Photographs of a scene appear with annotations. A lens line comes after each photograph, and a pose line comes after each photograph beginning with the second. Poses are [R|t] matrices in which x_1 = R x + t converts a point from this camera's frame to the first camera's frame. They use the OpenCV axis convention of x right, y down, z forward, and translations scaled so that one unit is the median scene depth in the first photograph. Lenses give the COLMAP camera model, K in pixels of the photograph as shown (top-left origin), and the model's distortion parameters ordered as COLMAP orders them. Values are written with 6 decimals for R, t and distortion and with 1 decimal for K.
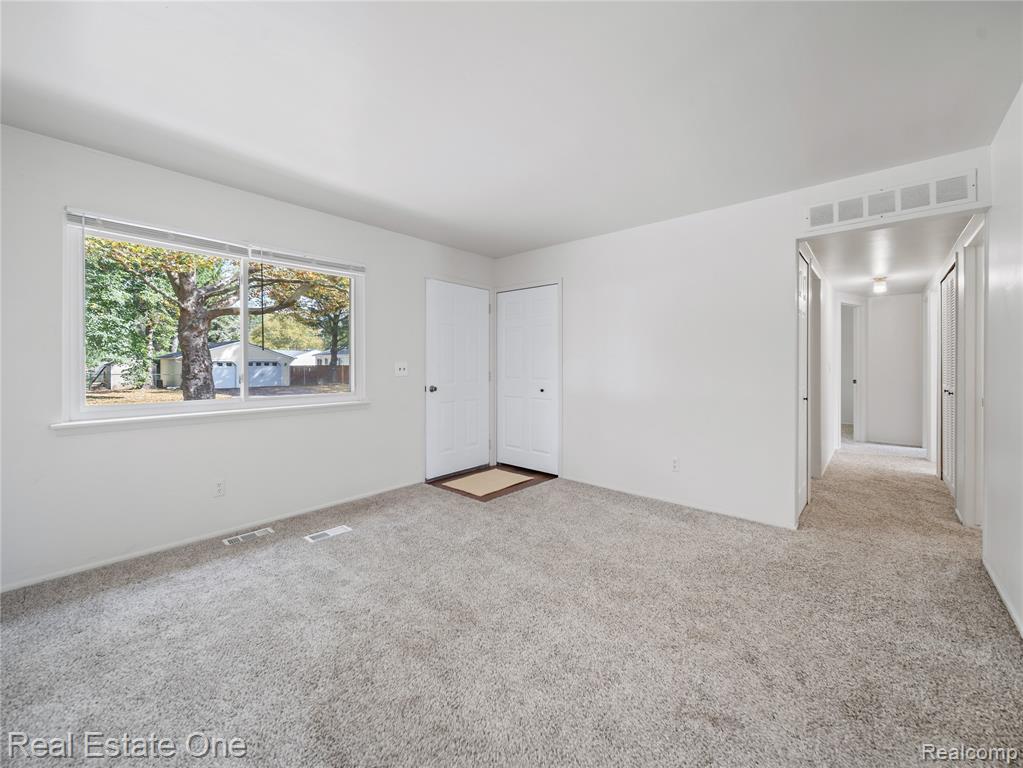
lens RADIAL K [[413.2, 0, 509.6], [0, 413.2, 357.1], [0, 0, 1]] dist [0.000358, 0.000004]
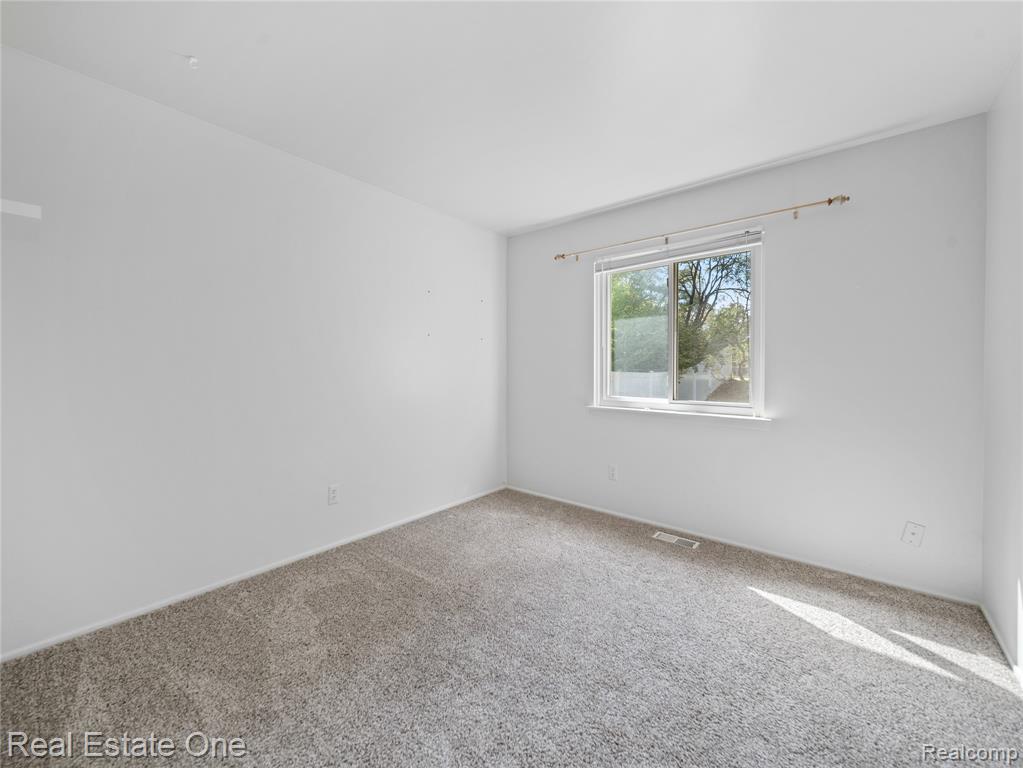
lens RADIAL K [[413.2, 0, 509.6], [0, 413.2, 357.1], [0, 0, 1]] dist [0.000358, 0.000004]
pose [[1.000000, 0.000658, 0.000192, -0.299589], [-0.000658, 1.000000, 0.000109, -0.001071], [-0.000192, -0.000109, 1.000000, 0.001337]]
